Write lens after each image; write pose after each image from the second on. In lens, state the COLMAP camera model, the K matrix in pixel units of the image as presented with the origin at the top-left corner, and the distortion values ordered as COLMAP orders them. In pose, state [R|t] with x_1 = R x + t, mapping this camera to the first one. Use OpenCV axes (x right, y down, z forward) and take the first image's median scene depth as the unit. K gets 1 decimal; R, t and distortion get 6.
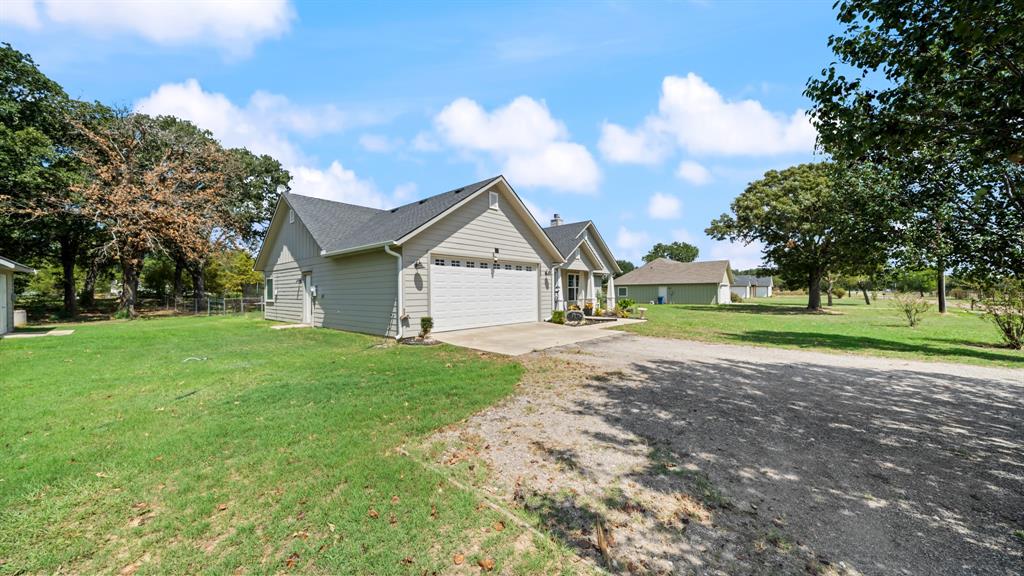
lens RADIAL K [[356.1, 0, 506.4], [0, 356.1, 300.8], [0, 0, 1]] dist [-0.001656, -0.000271]
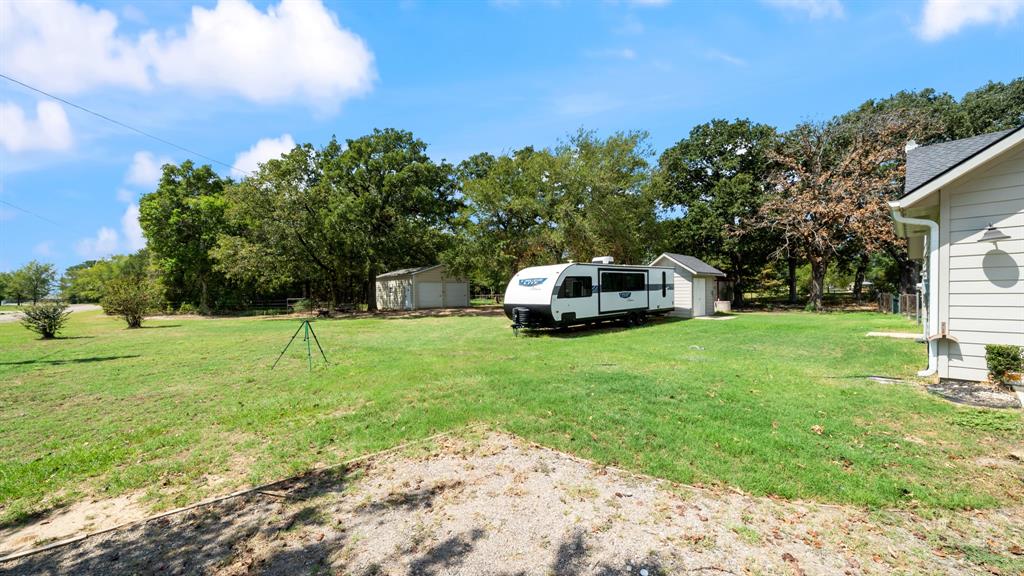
lens RADIAL K [[356.1, 0, 506.4], [0, 356.1, 300.8], [0, 0, 1]] dist [-0.001656, -0.000271]
pose [[-0.135538, 0.032152, -0.990250, 0.786617], [-0.011506, 0.999355, 0.034022, -0.050927], [0.990705, 0.016005, -0.135081, 1.093169]]
